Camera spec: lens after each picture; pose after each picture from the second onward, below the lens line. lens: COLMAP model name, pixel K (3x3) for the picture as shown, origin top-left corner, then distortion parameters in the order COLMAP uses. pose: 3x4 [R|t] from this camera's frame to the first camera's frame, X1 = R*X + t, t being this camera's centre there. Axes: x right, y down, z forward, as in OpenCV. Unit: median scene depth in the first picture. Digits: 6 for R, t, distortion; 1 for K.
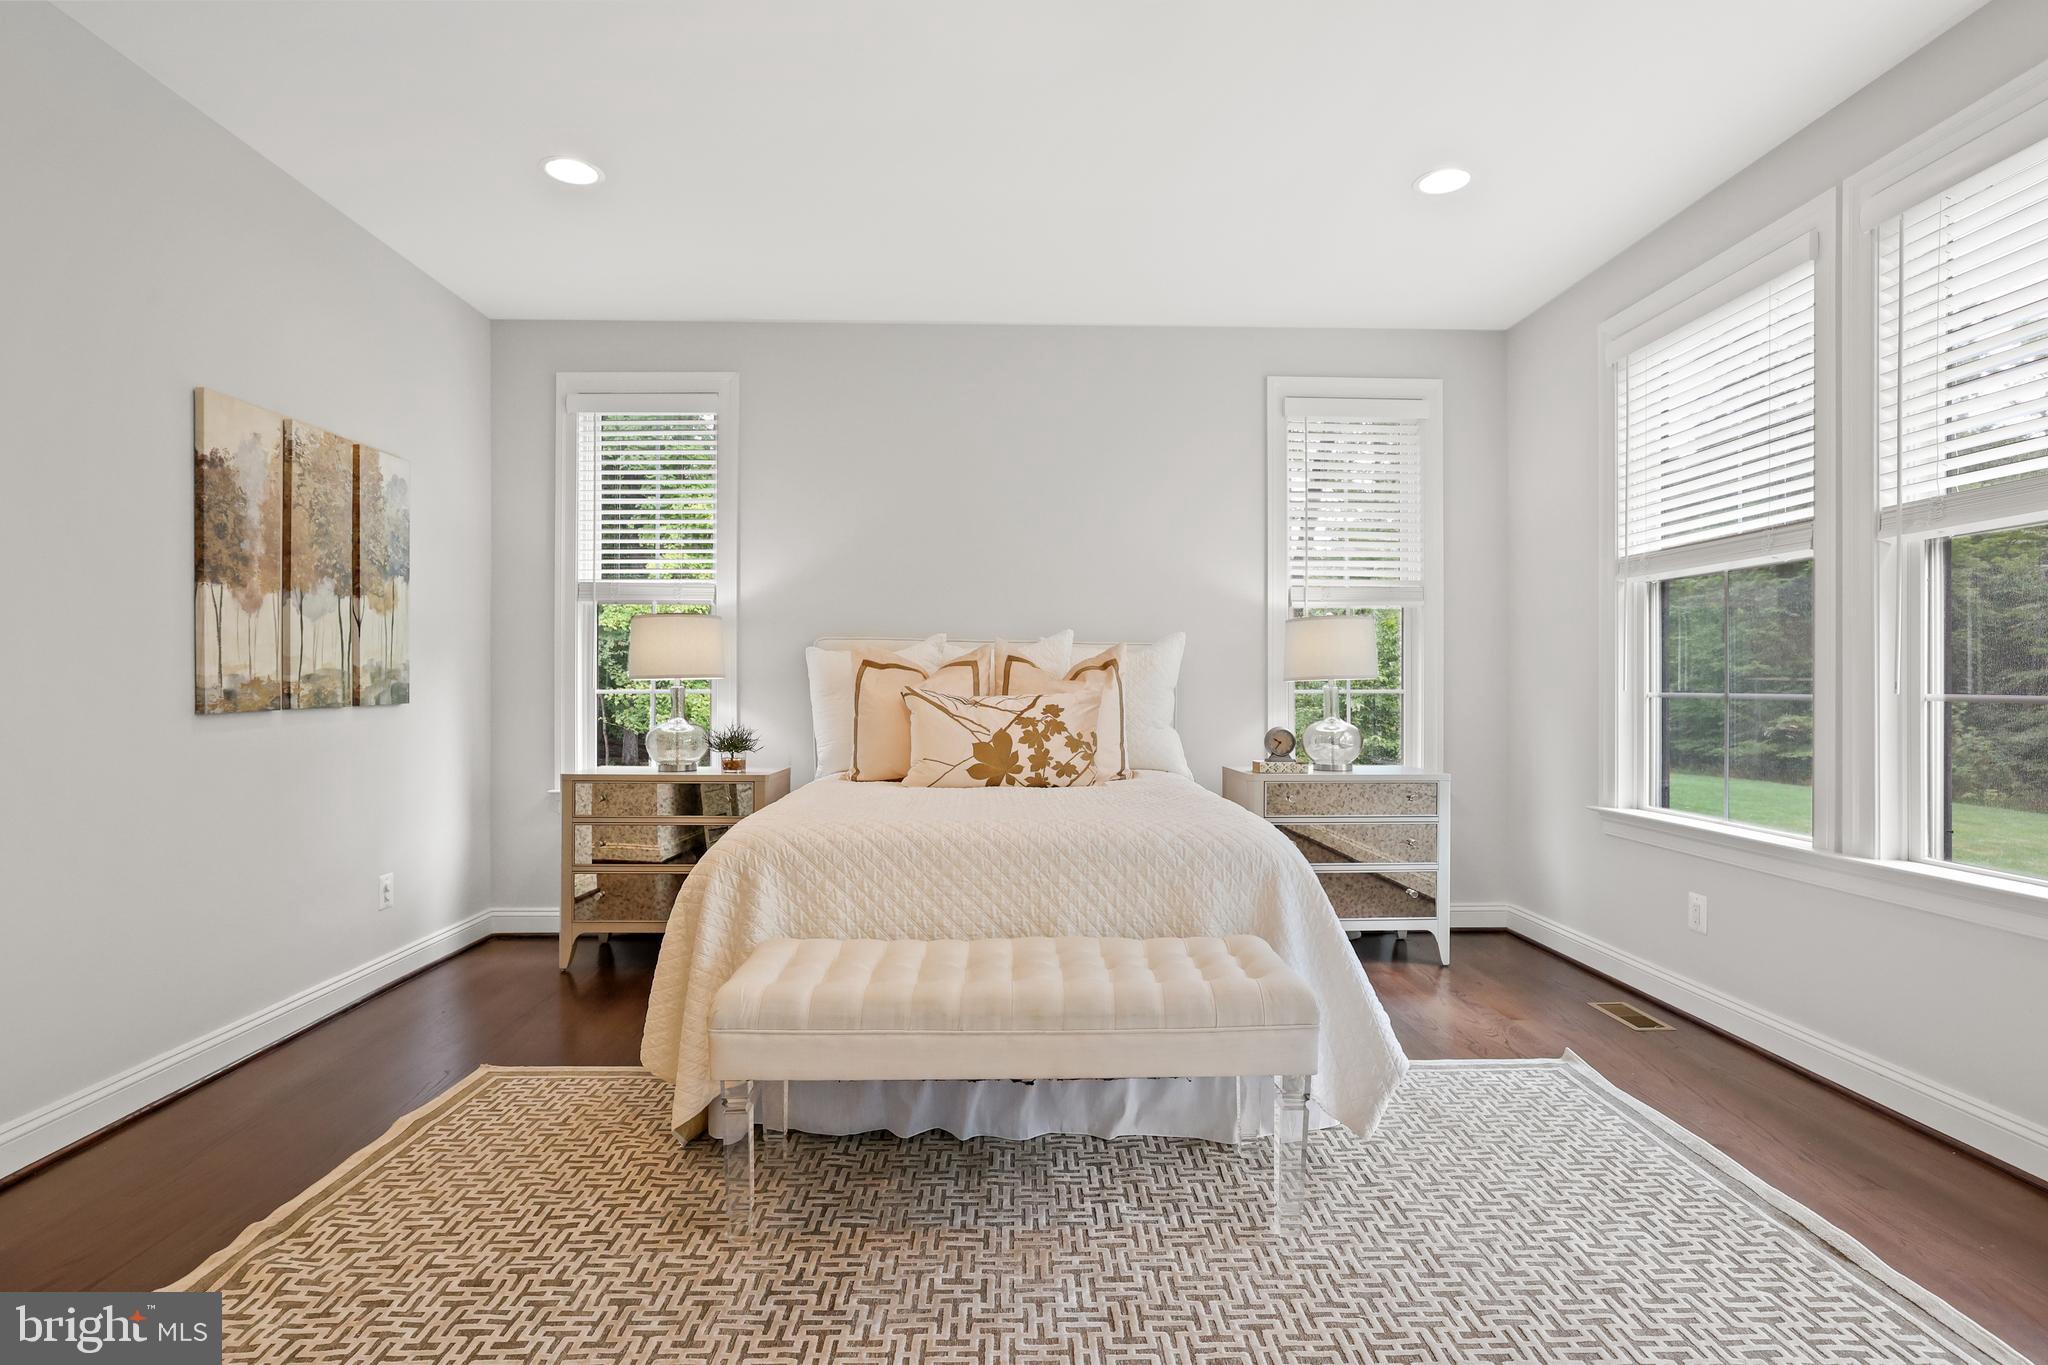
lens RADIAL K [[1013.7, 0, 1024.3], [0, 1013.7, 691.7], [0, 0, 1]] dist [-0.019011, 0.007307]
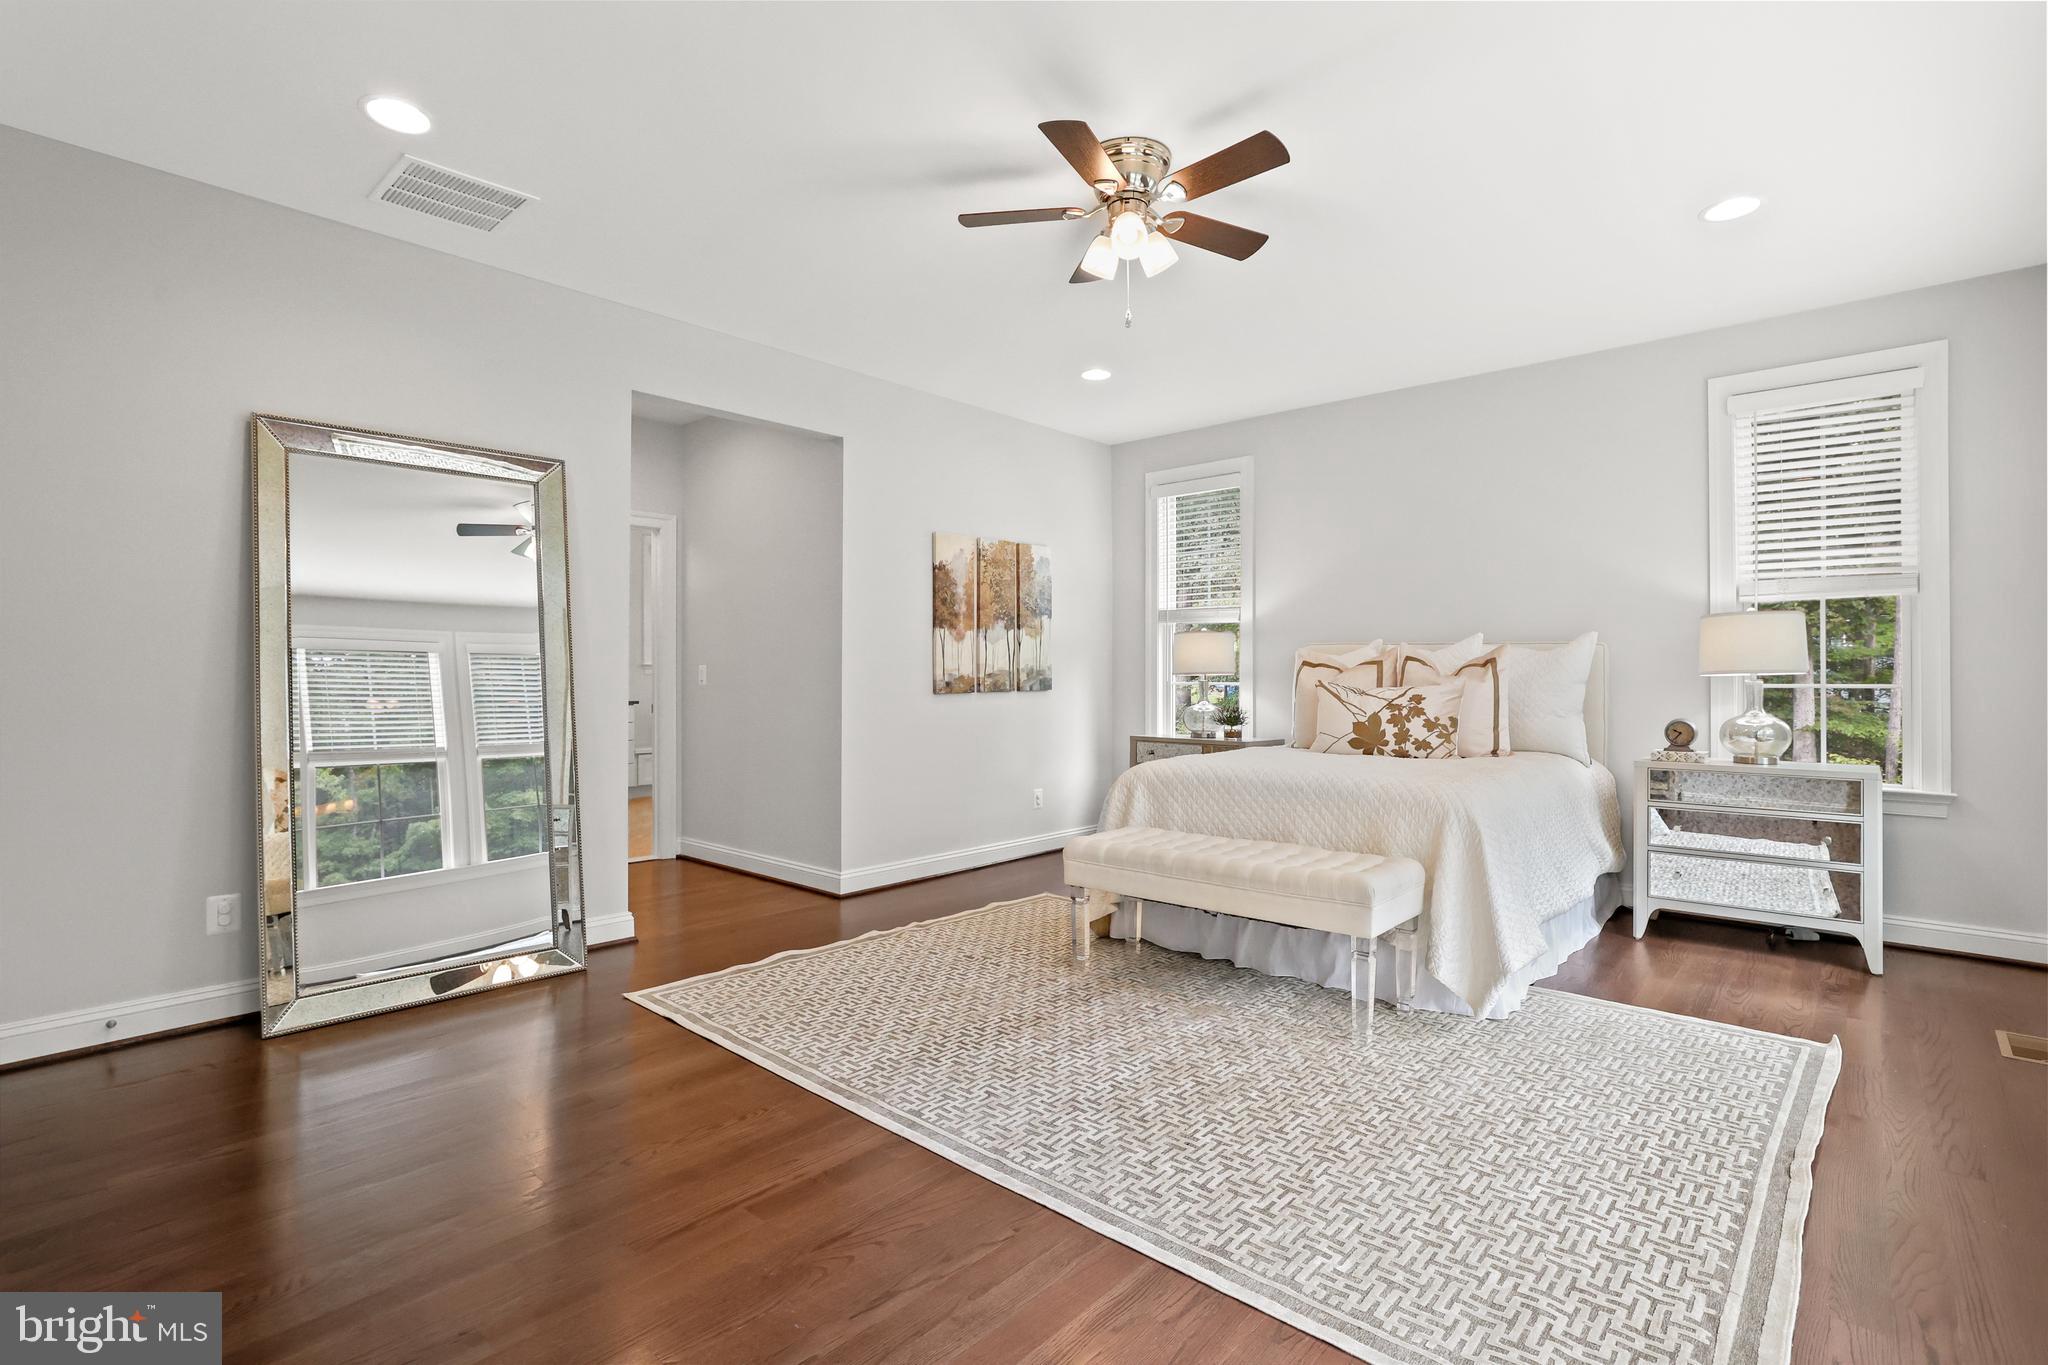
lens RADIAL K [[984.4, 0, 1038.7], [0, 984.4, 668.6], [0, 0, 1]] dist [-0.019558, 0.007021]
pose [[0.729472, -0.007296, -0.683972, 0.537373], [-0.004453, 0.999871, -0.015415, 0.001549], [0.683996, 0.014290, 0.729346, -0.235398]]
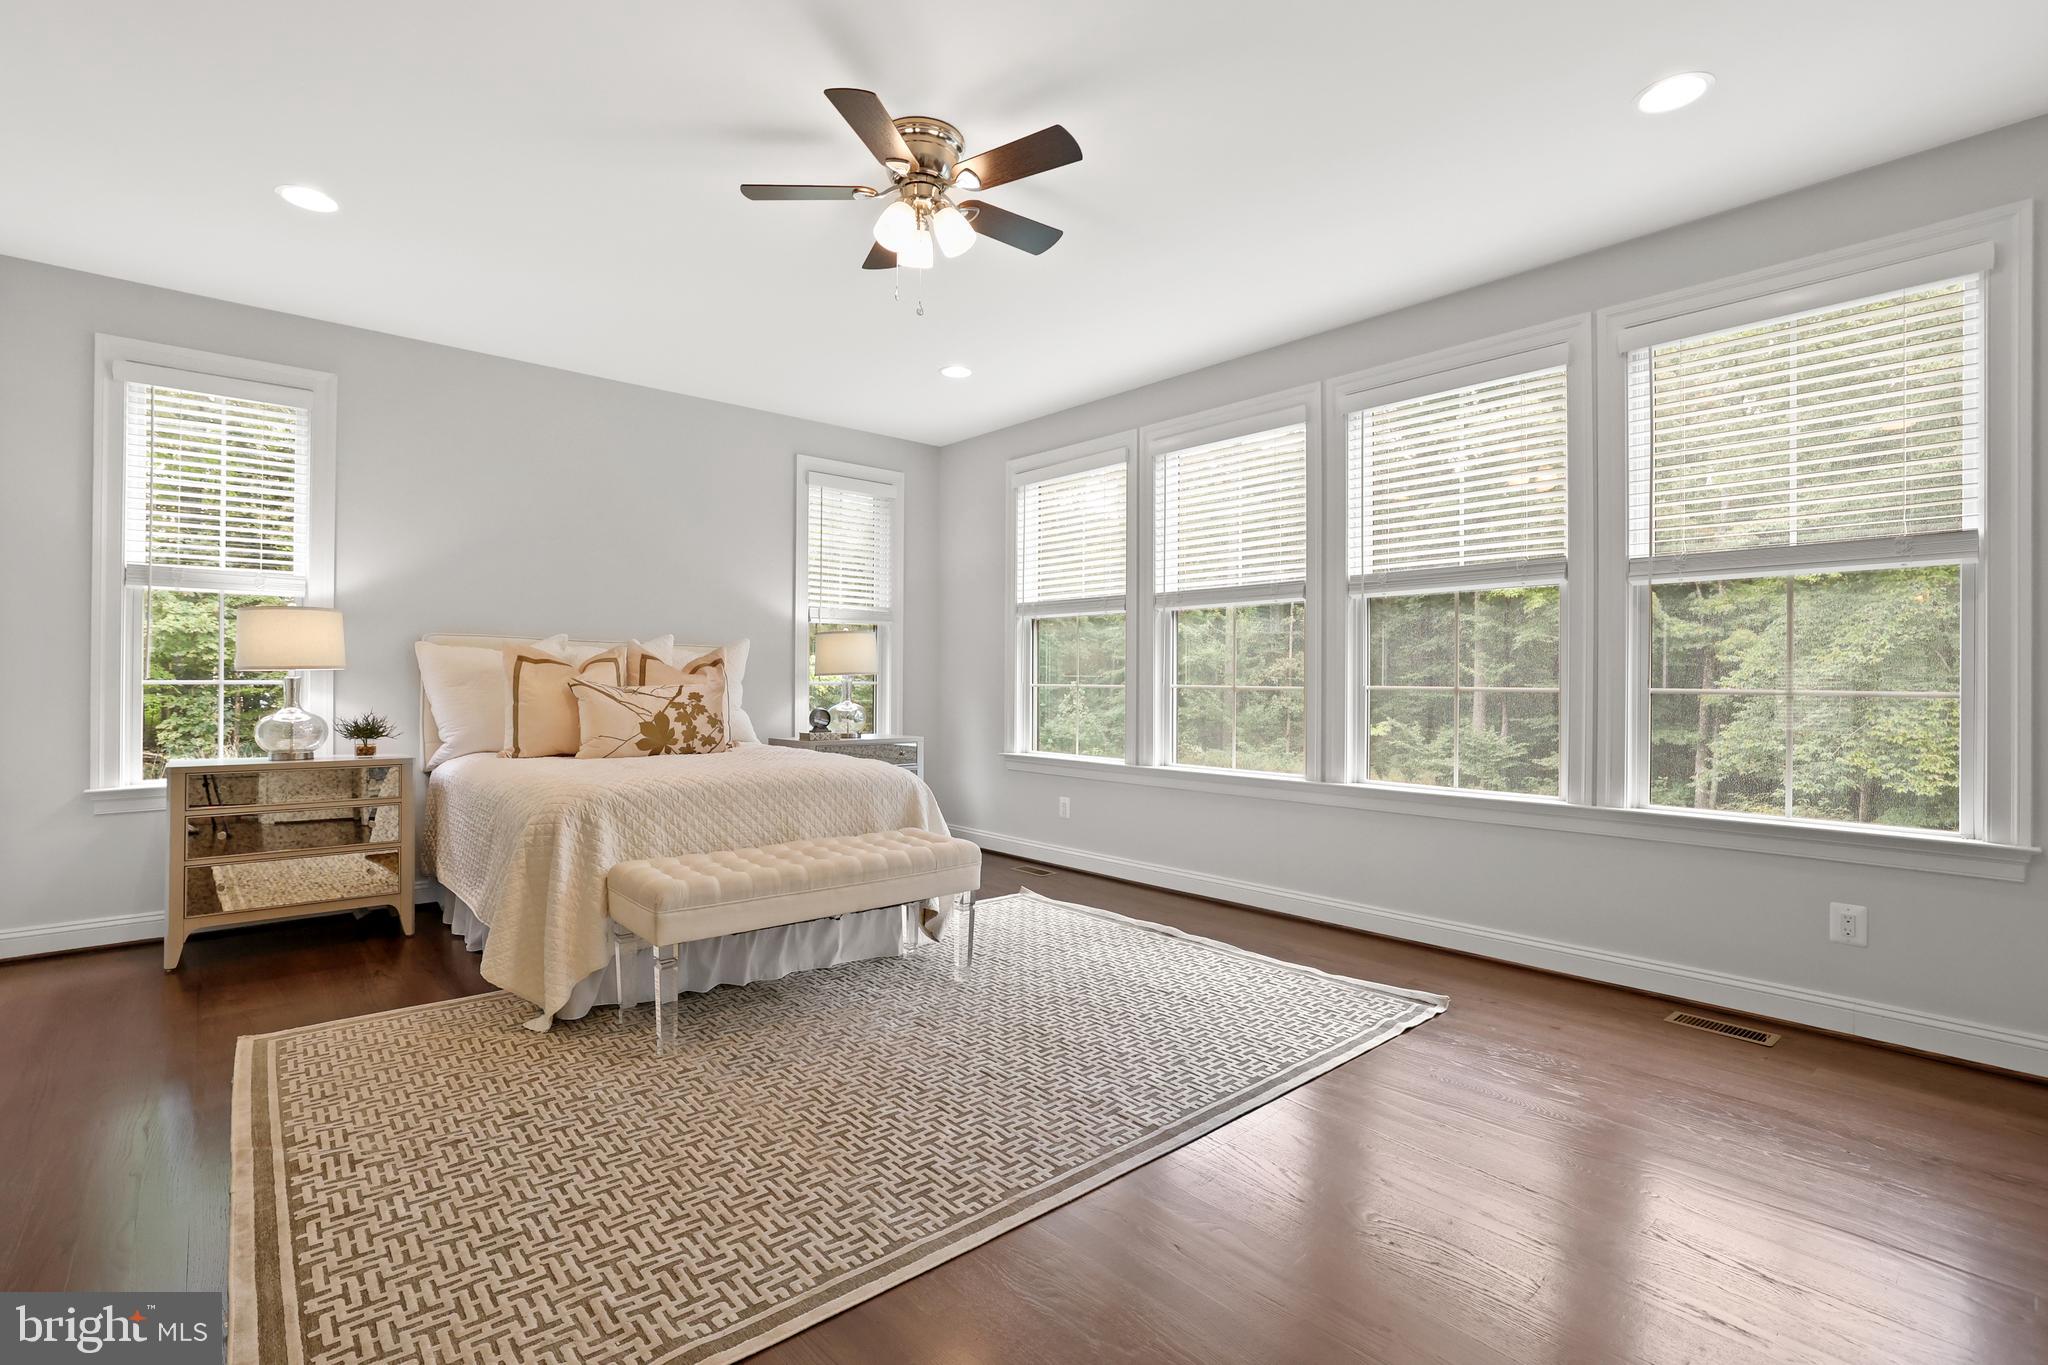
lens RADIAL K [[944.3, 0, 1002.4], [0, 944.3, 676.4], [0, 0, 1]] dist [-0.016374, 0.001633]
pose [[0.775947, 0.005487, 0.630774, -0.448035], [-0.000993, 0.999972, -0.007477, 0.000499], [-0.630797, 0.005175, 0.775931, -0.217996]]
